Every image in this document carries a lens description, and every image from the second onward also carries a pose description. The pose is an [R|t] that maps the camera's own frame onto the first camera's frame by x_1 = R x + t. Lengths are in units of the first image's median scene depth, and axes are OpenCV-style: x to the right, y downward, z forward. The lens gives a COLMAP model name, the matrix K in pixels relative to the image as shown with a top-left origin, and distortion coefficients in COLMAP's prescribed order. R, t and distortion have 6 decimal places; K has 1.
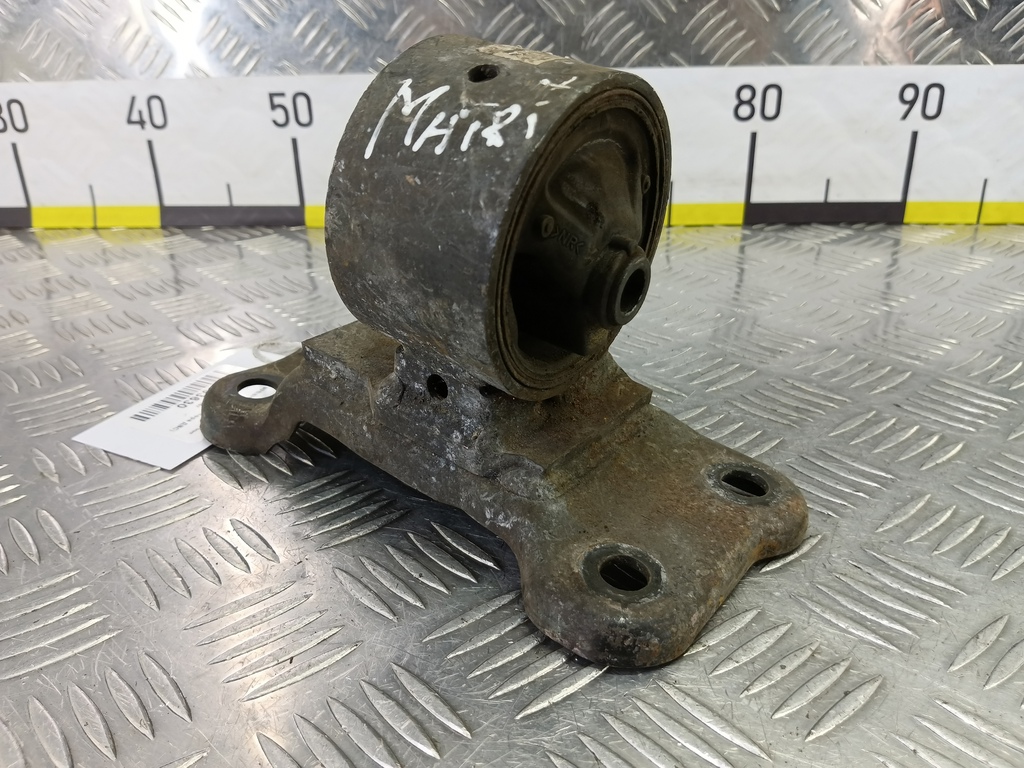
lens RADIAL K [[836.2, 0, 510.3], [0, 836.2, 385.1], [0, 0, 1]] dist [0.075863, -0.198982]
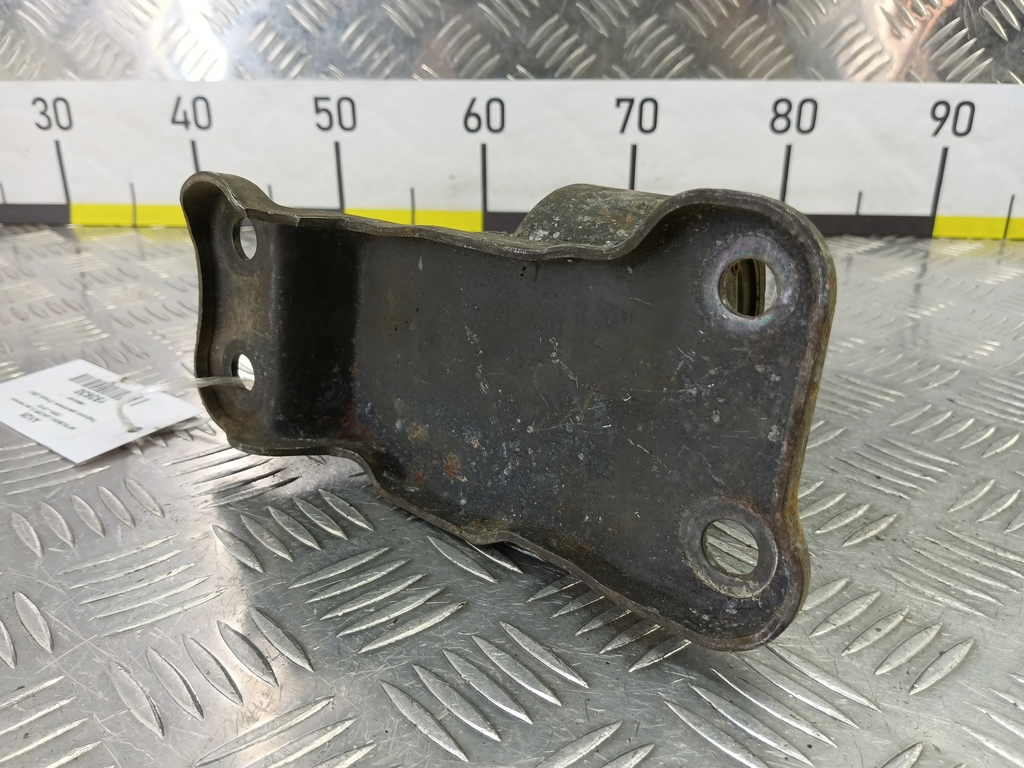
lens RADIAL K [[839.8, 0, 512.0], [0, 839.8, 384.0], [0, 0, 1]] dist [0.065515, -0.177492]
pose [[0.999767, 0.018500, 0.011083, -0.062961], [-0.018167, 0.999403, -0.029402, 0.031414], [-0.011620, 0.029194, 0.999506, -0.017552]]
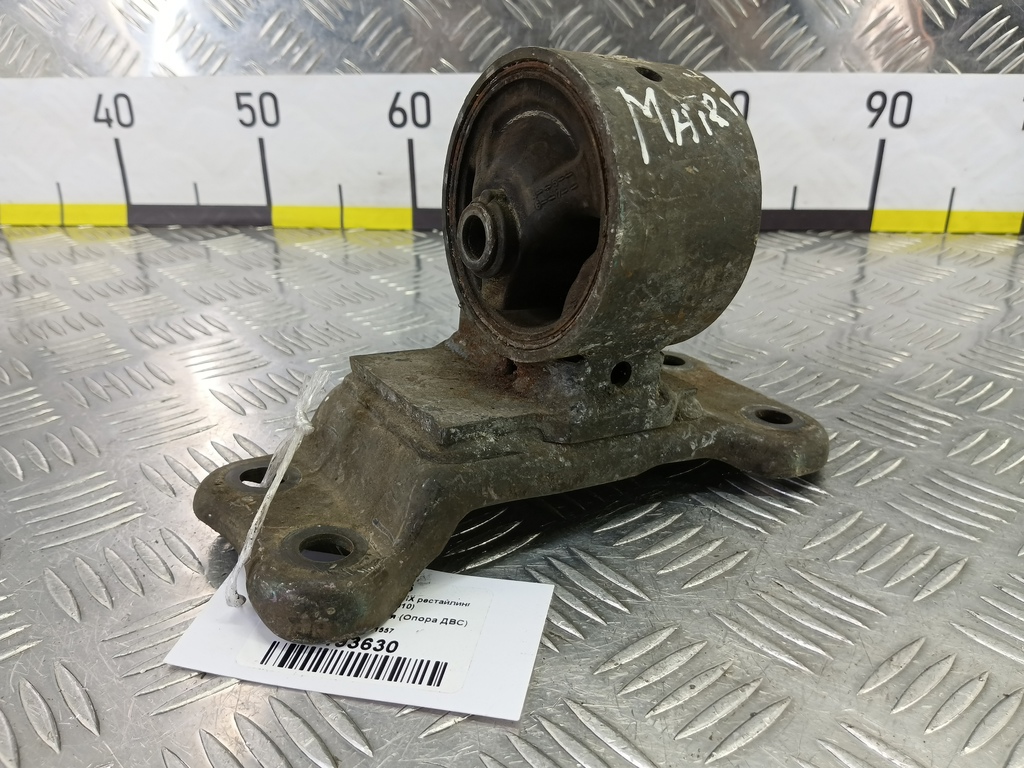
lens RADIAL K [[839.2, 0, 507.9], [0, 839.2, 386.4], [0, 0, 1]] dist [0.077204, -0.207900]
pose [[0.999922, 0.011669, 0.004546, 0.041634], [-0.011699, 0.999909, 0.006652, -0.012139], [-0.004468, -0.006704, 0.999968, -0.002010]]
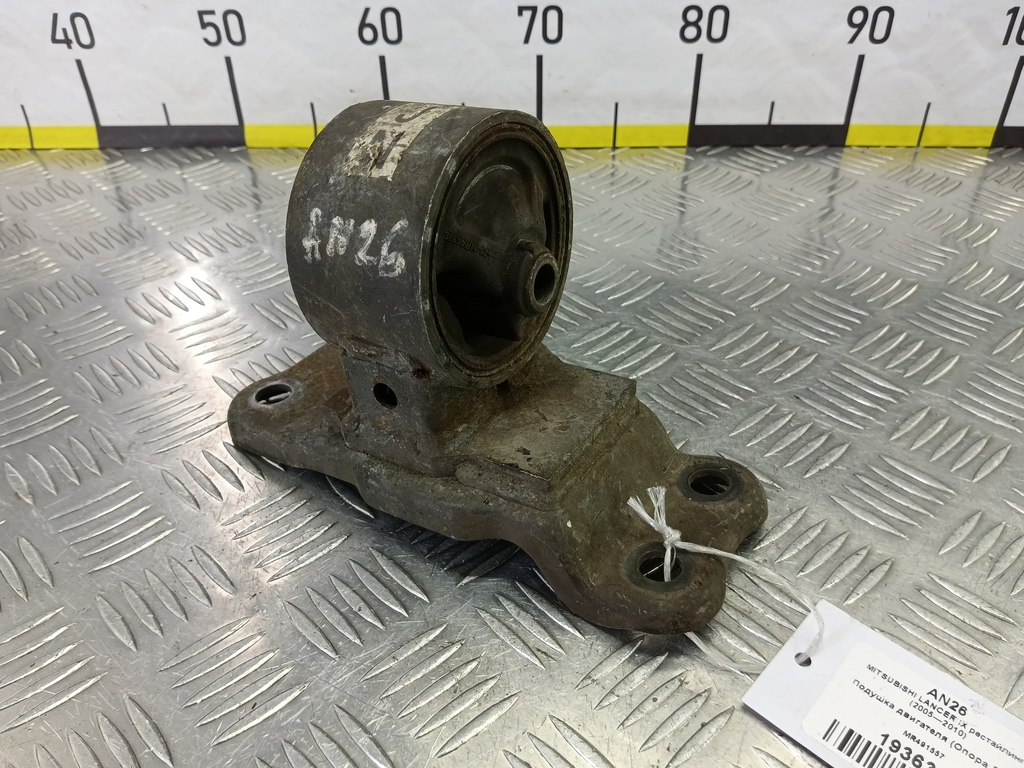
lens RADIAL K [[834.9, 0, 505.8], [0, 834.9, 386.4], [0, 0, 1]] dist [0.082876, -0.218461]
pose [[0.999490, -0.017115, 0.026965, 0.035912], [0.010659, 0.974640, 0.223523, -0.169493], [-0.030106, -0.223121, 0.974326, -0.037778]]
